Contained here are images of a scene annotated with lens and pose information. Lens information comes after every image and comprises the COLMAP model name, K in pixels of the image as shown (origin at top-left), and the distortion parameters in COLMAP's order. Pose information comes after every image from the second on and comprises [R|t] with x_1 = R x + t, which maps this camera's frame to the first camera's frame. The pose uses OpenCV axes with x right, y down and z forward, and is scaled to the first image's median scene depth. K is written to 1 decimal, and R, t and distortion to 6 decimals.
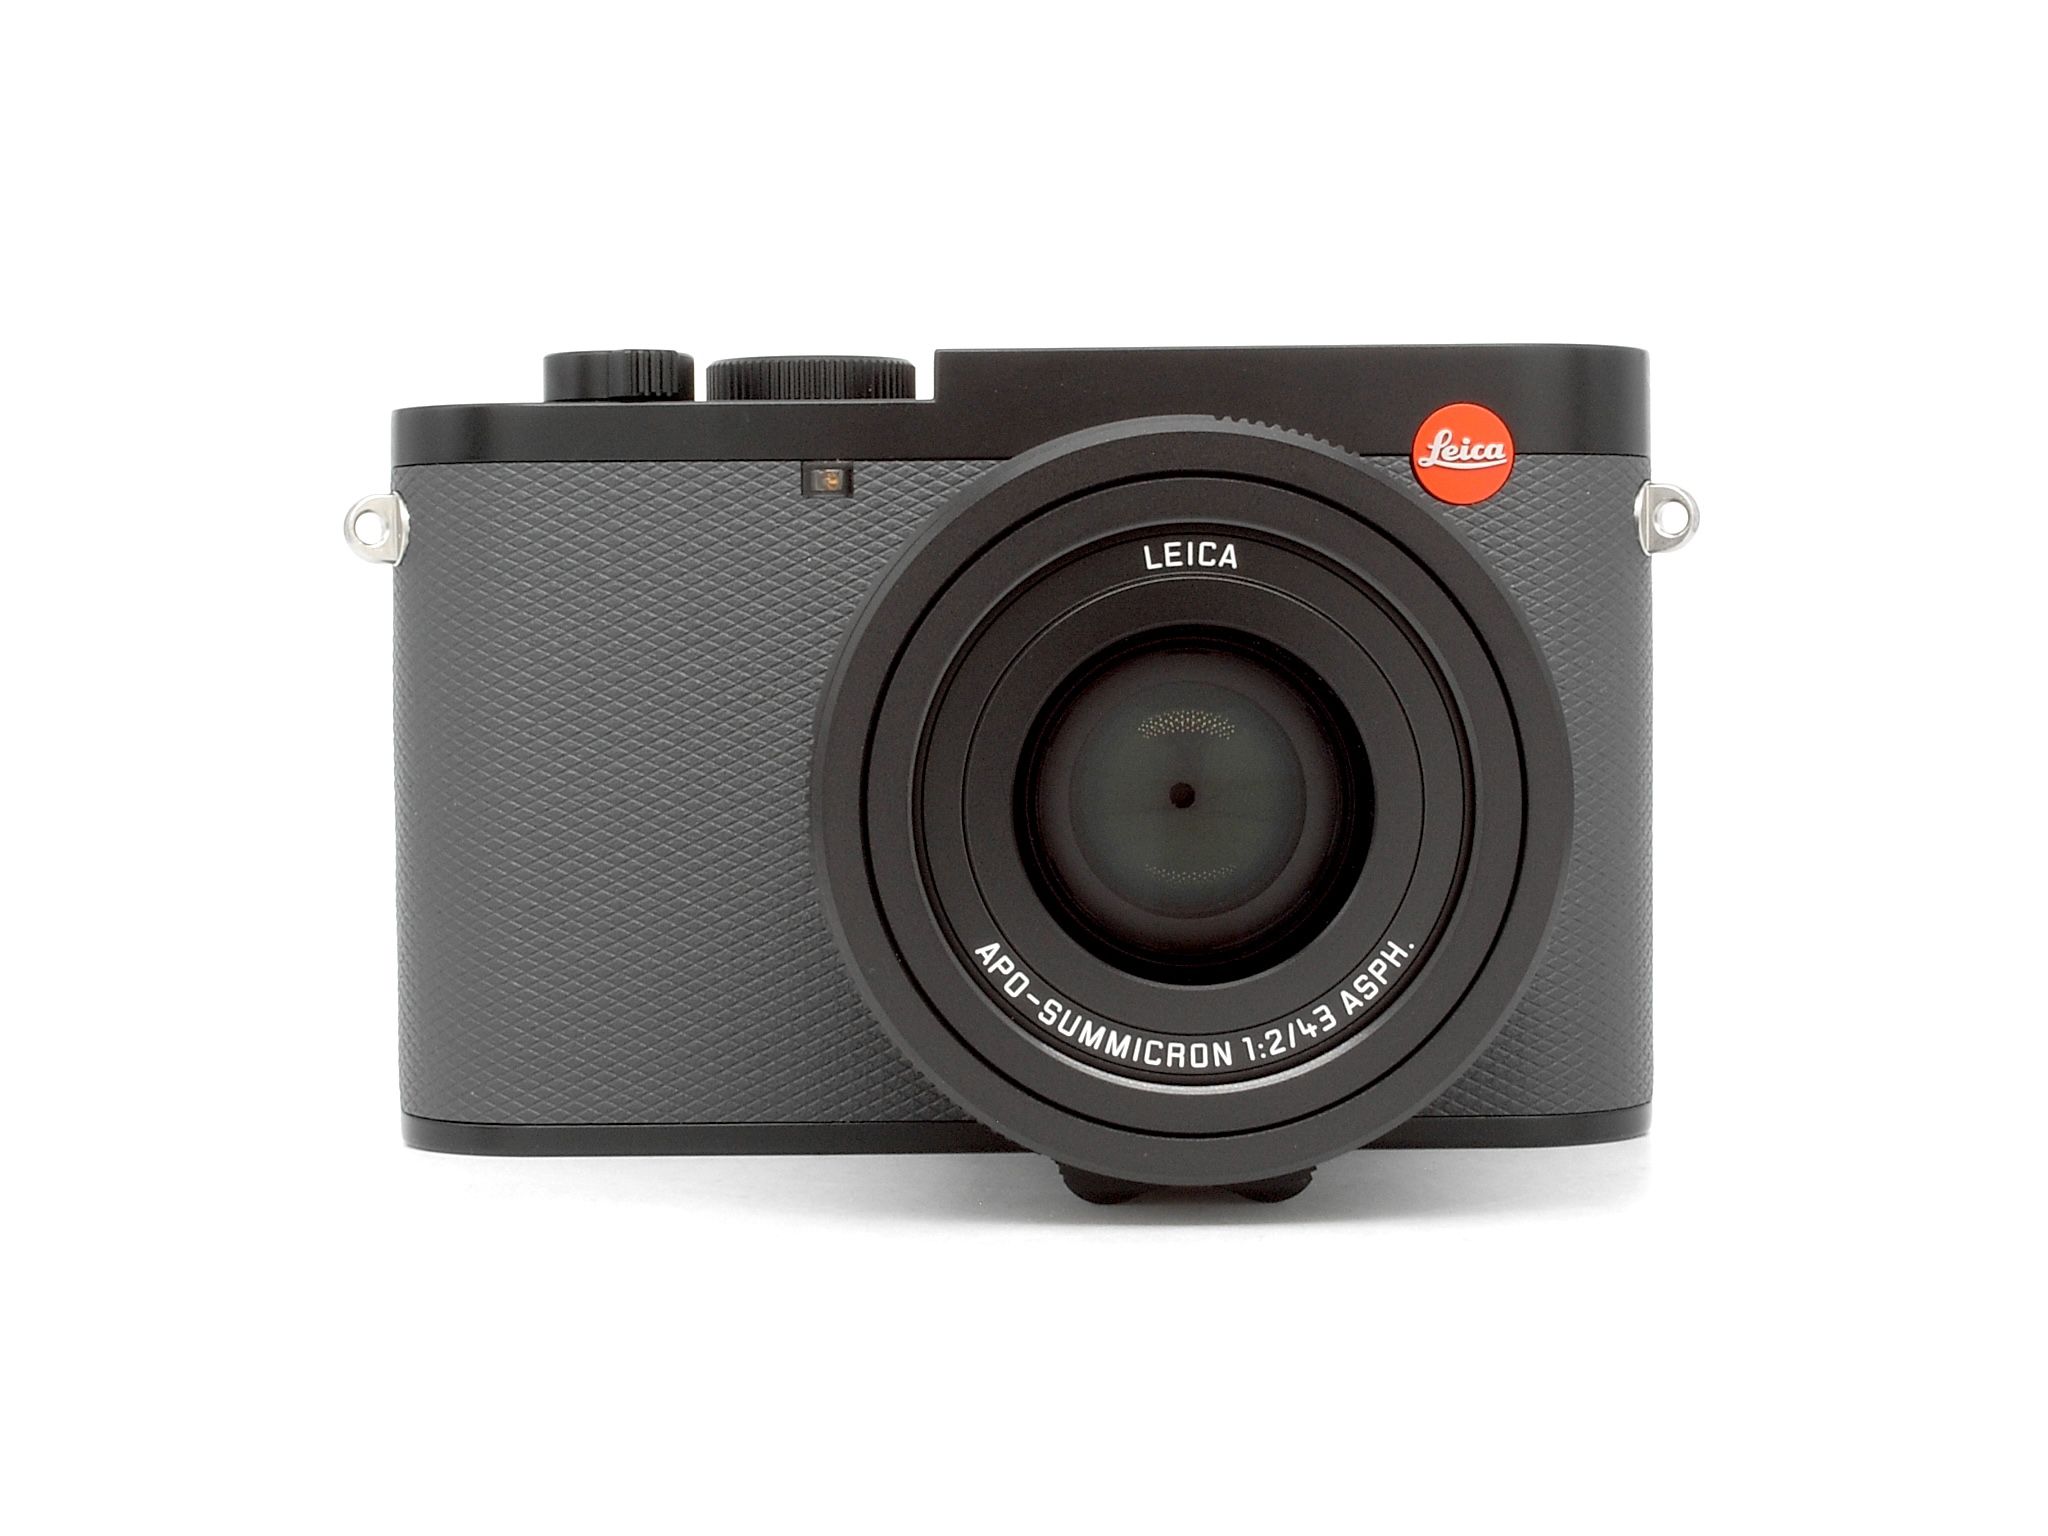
lens RADIAL K [[4034.8, 0, 1024.0], [0, 4034.8, 768.0], [0, 0, 1]] dist [0.016624, -2.602939]
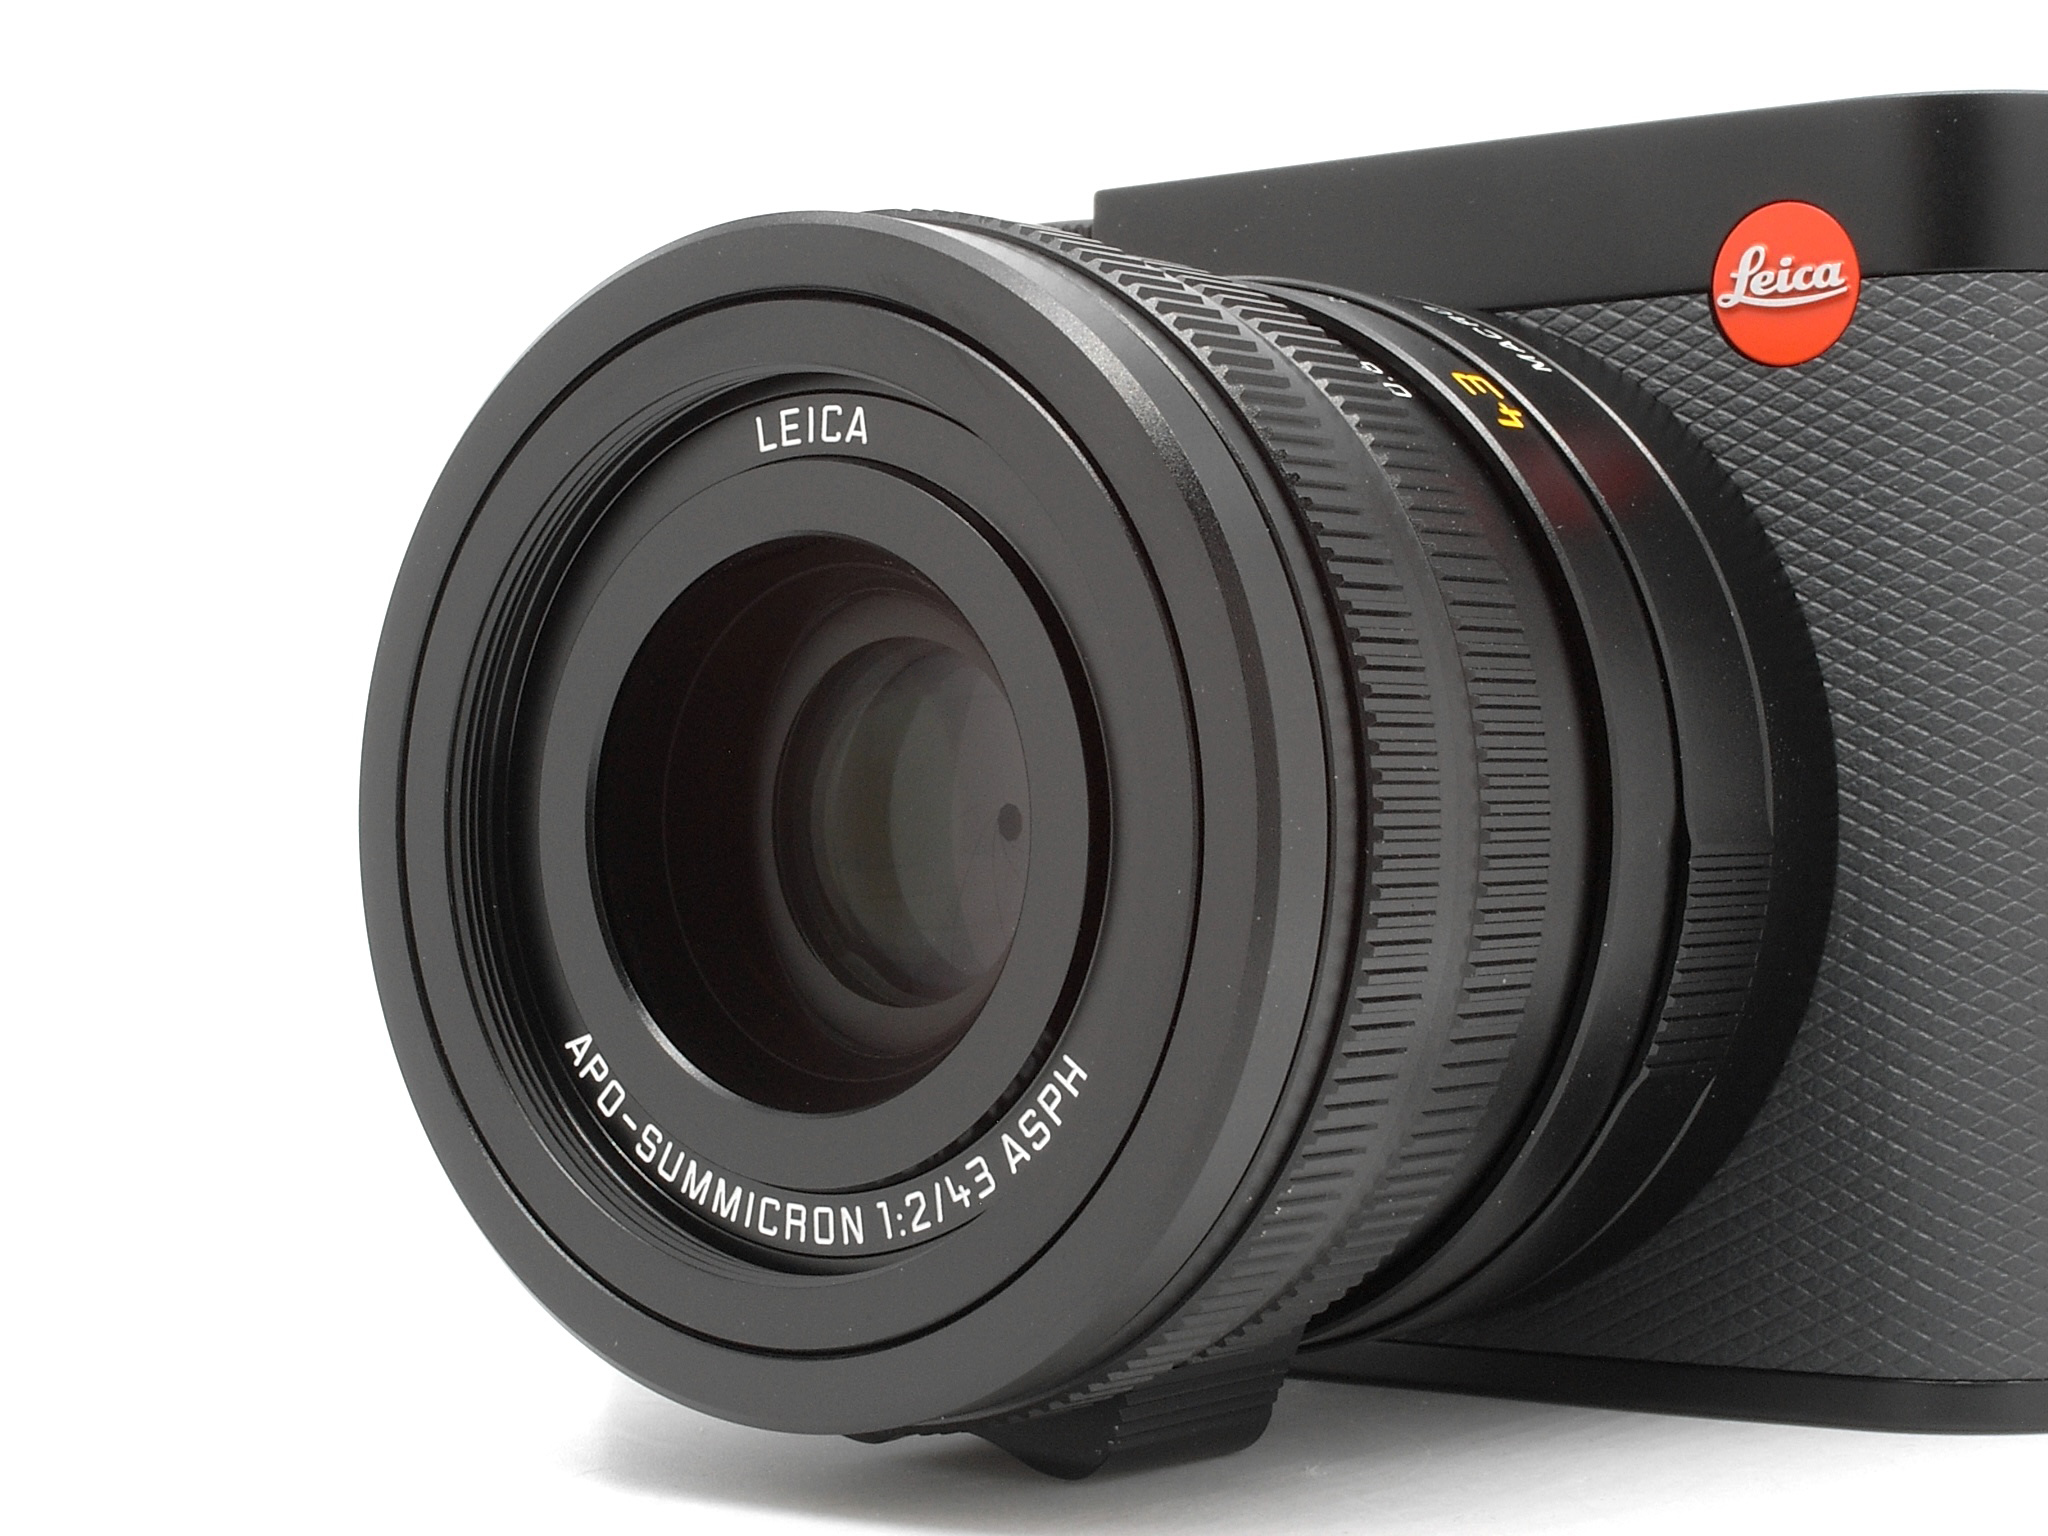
lens RADIAL K [[4034.8, 0, 1024.0], [0, 4034.8, 768.0], [0, 0, 1]] dist [0.016624, -2.602939]
pose [[0.785584, -0.004699, -0.618737, 0.454816], [-0.019824, 0.999267, -0.032758, 0.020268], [0.618438, 0.038000, 0.784915, 0.526163]]
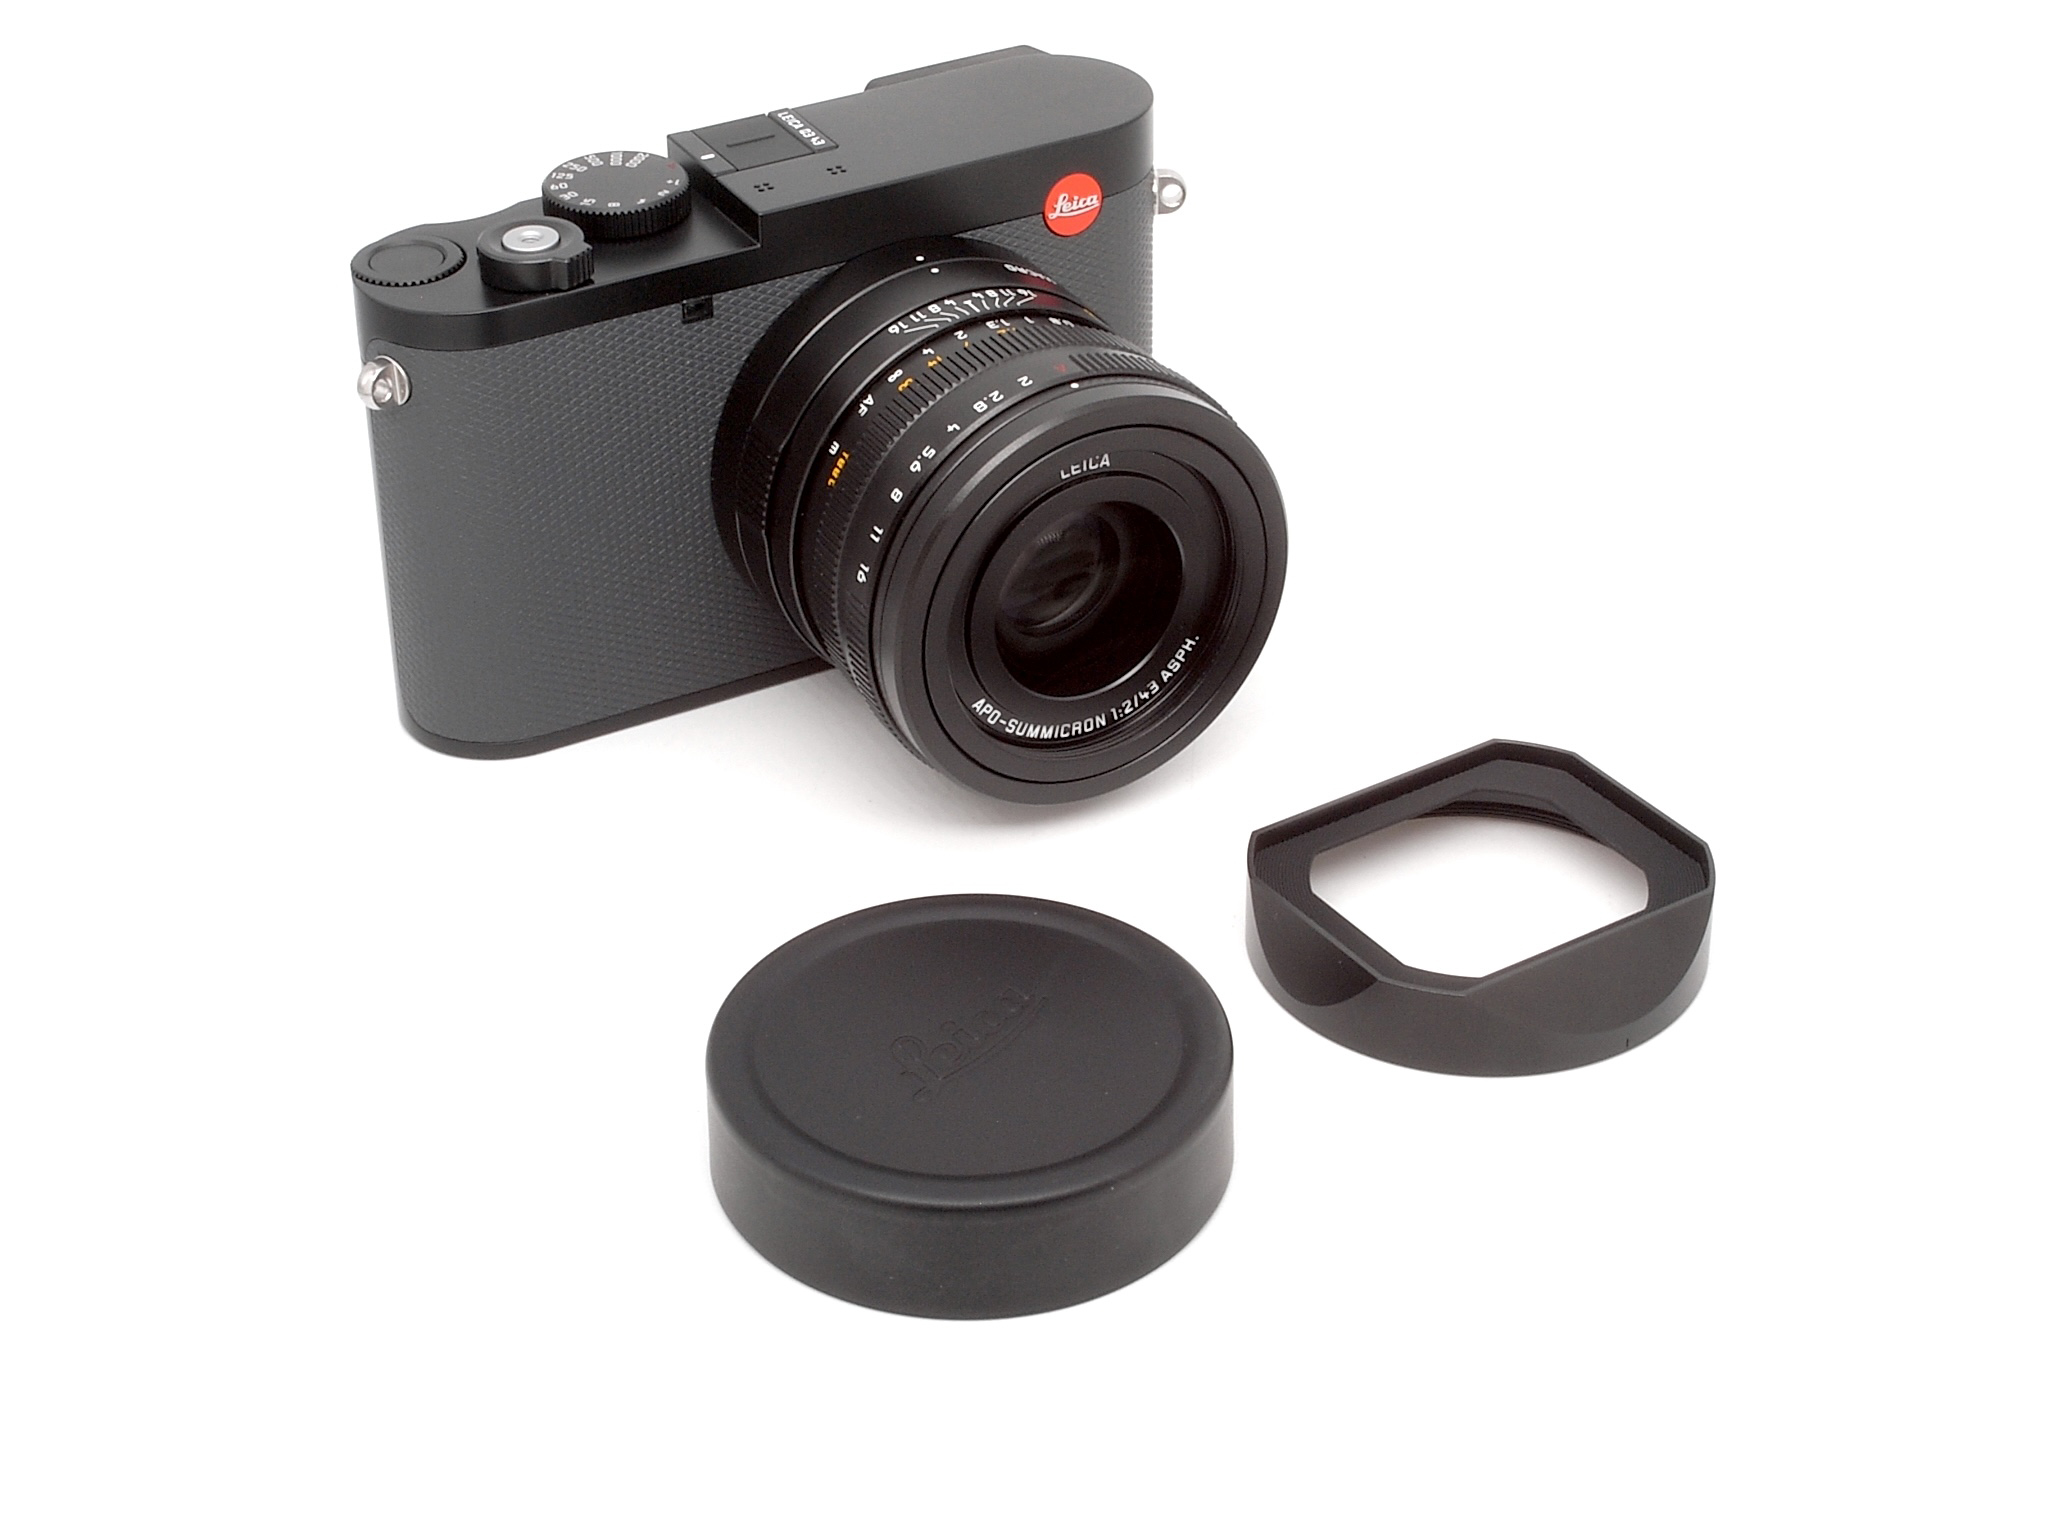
lens RADIAL K [[4034.8, 0, 1024.0], [0, 4034.8, 768.0], [0, 0, 1]] dist [0.016624, -2.602939]
pose [[0.877270, -0.260248, 0.403320, -0.669435], [0.020753, 0.860036, 0.509811, -0.778686], [-0.479548, -0.438872, 0.759885, -0.283975]]
